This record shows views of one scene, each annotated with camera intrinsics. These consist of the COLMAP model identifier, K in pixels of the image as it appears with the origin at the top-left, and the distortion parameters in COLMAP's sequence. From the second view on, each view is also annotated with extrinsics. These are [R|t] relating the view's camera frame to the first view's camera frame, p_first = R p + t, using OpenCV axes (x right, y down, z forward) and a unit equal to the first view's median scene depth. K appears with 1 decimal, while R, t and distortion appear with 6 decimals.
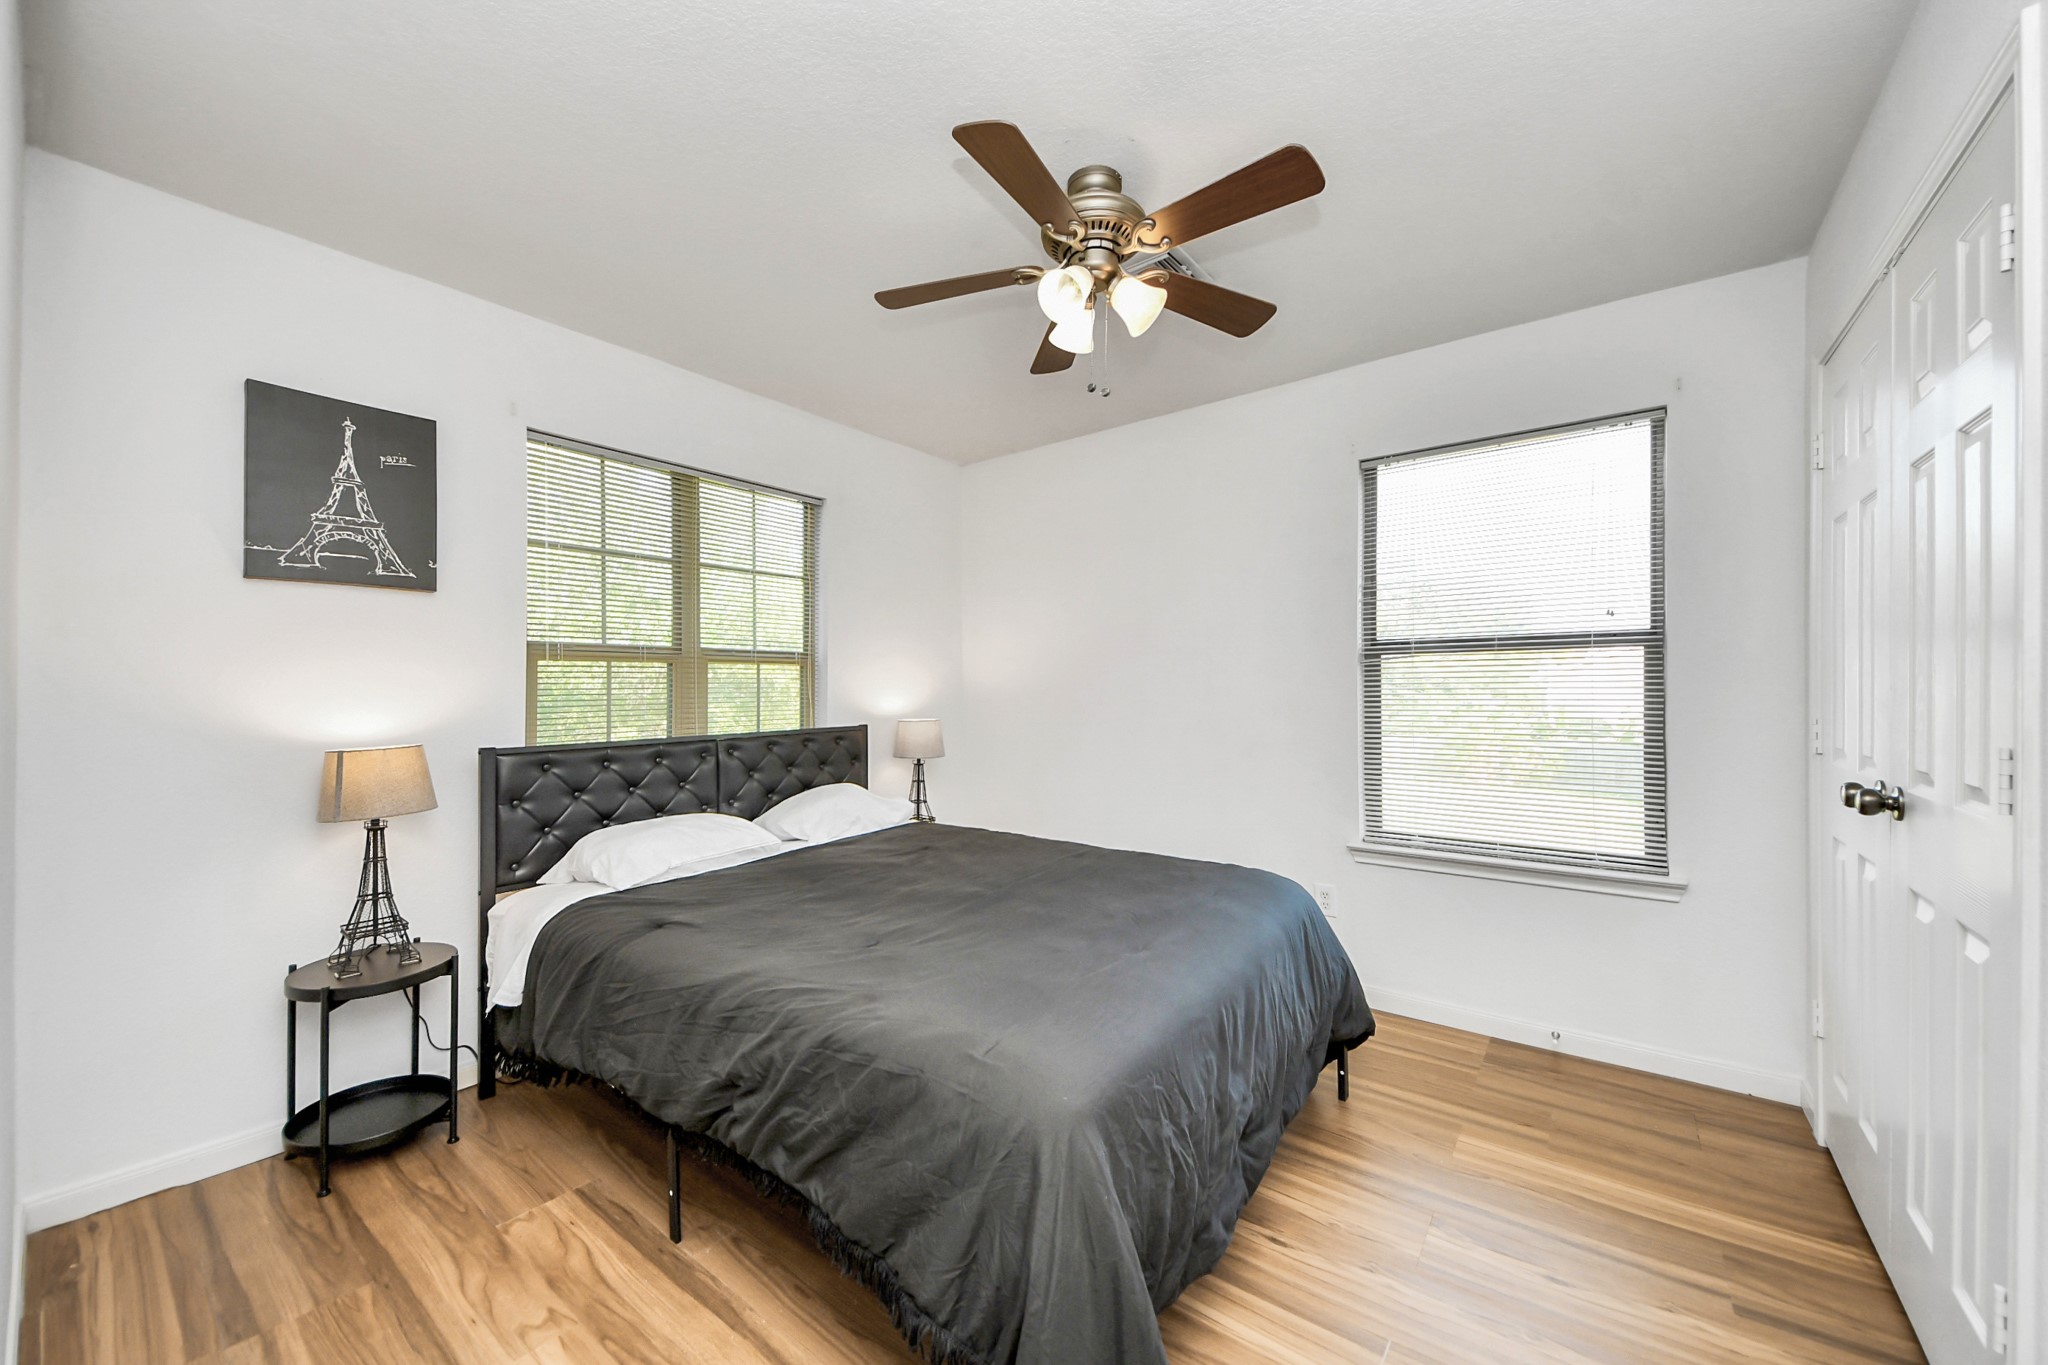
lens RADIAL K [[751.7, 0, 1032.8], [0, 751.7, 675.0], [0, 0, 1]] dist [0.000733, -0.001117]
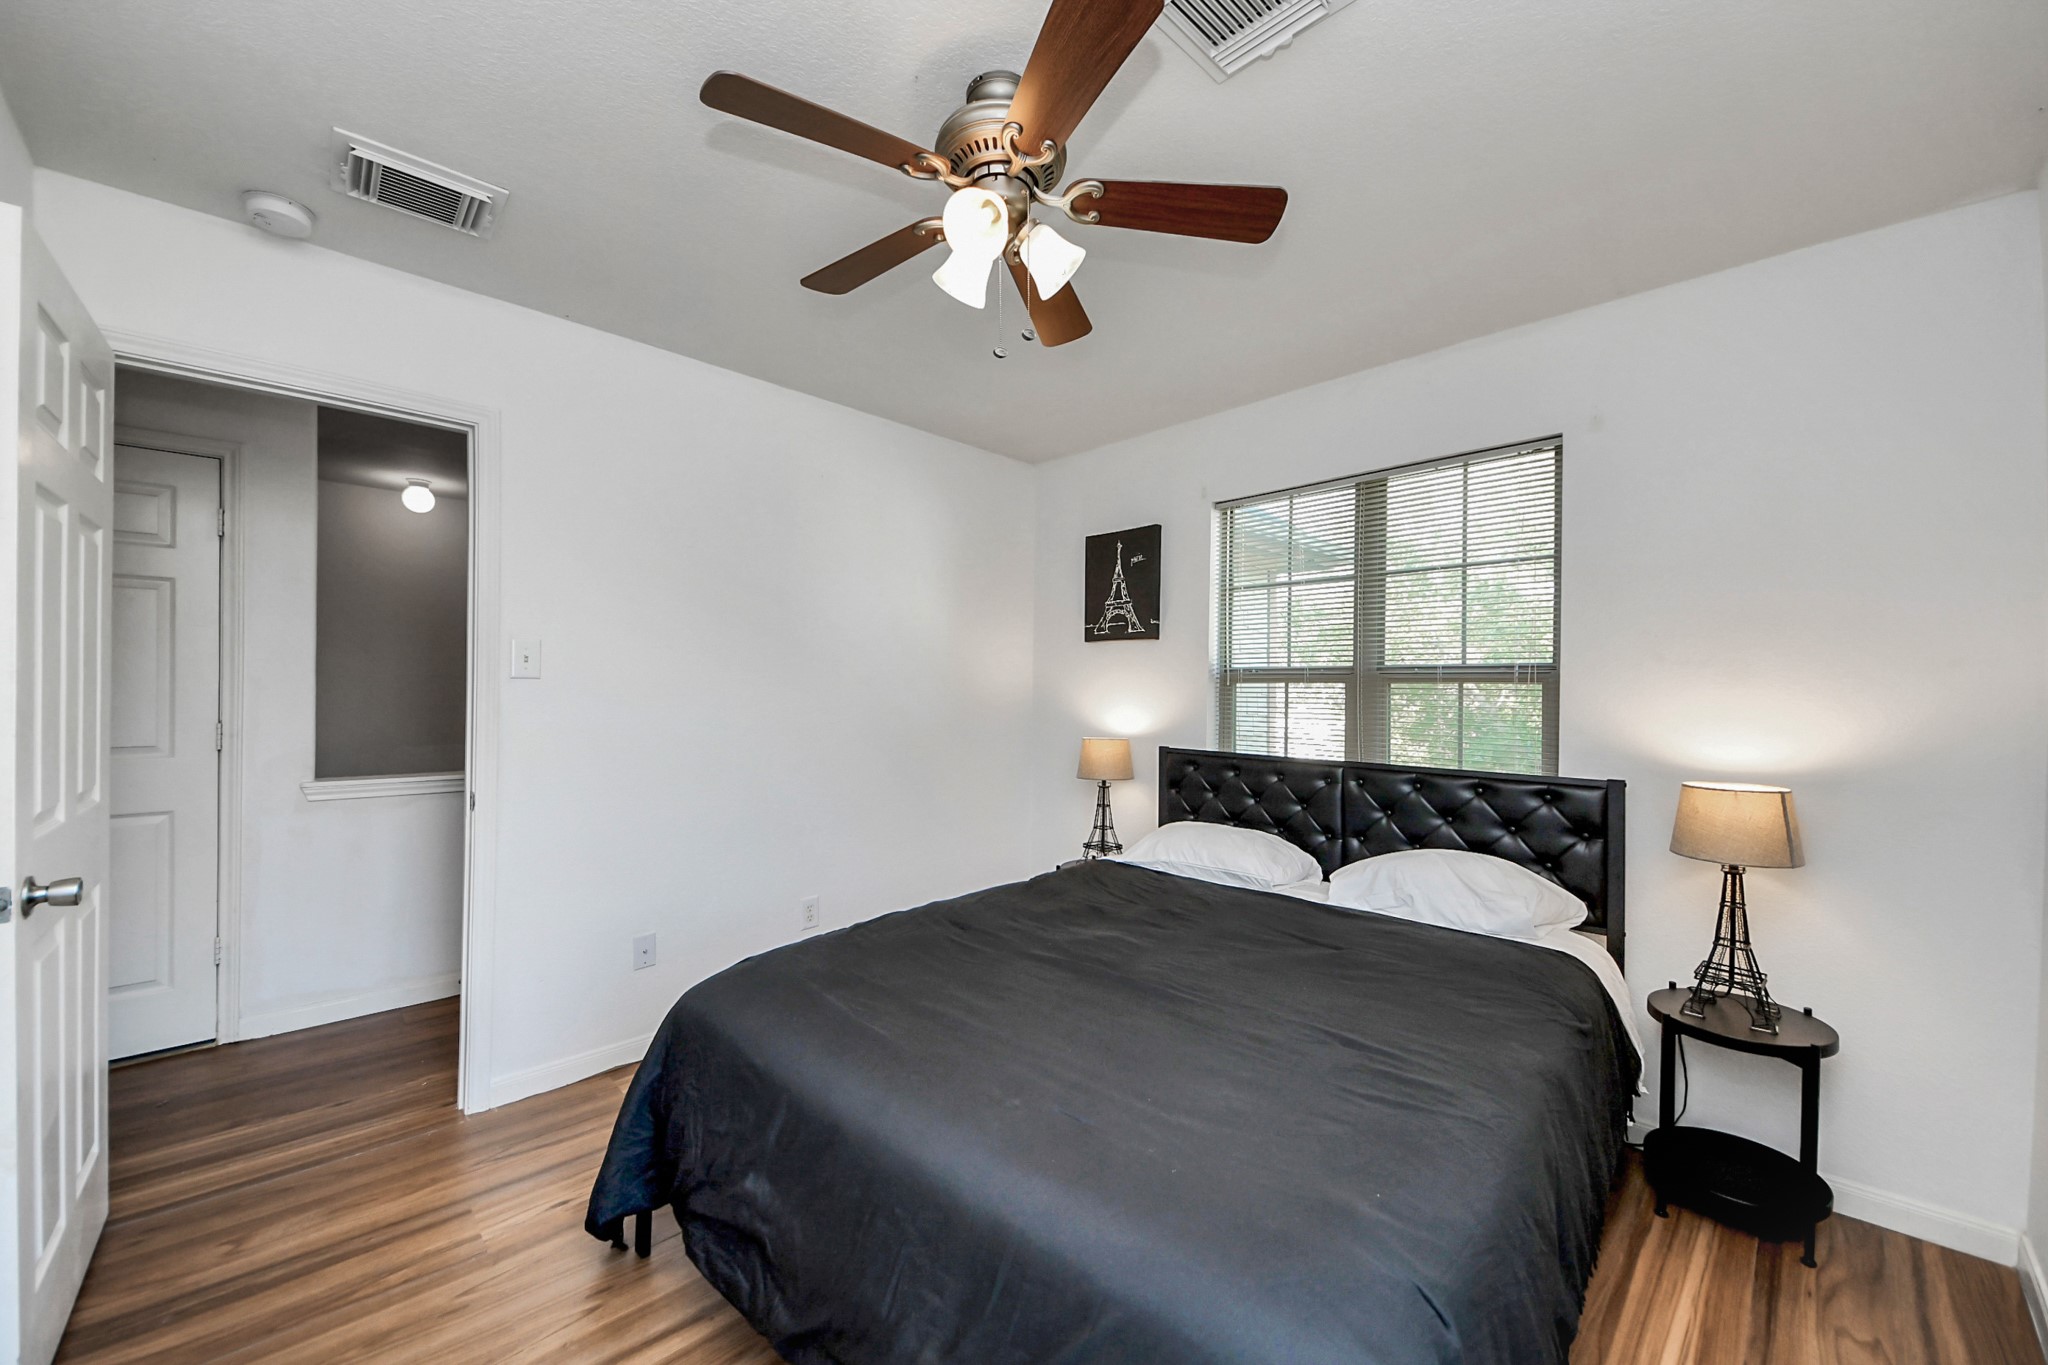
lens RADIAL K [[751.7, 0, 1013.0], [0, 751.7, 712.9], [0, 0, 1]] dist [0.000733, -0.001117]
pose [[-0.184450, 0.013243, -0.982753, 0.541130], [-0.013999, 0.999772, 0.016100, 0.011382], [0.982742, 0.016727, -0.184222, 0.752286]]
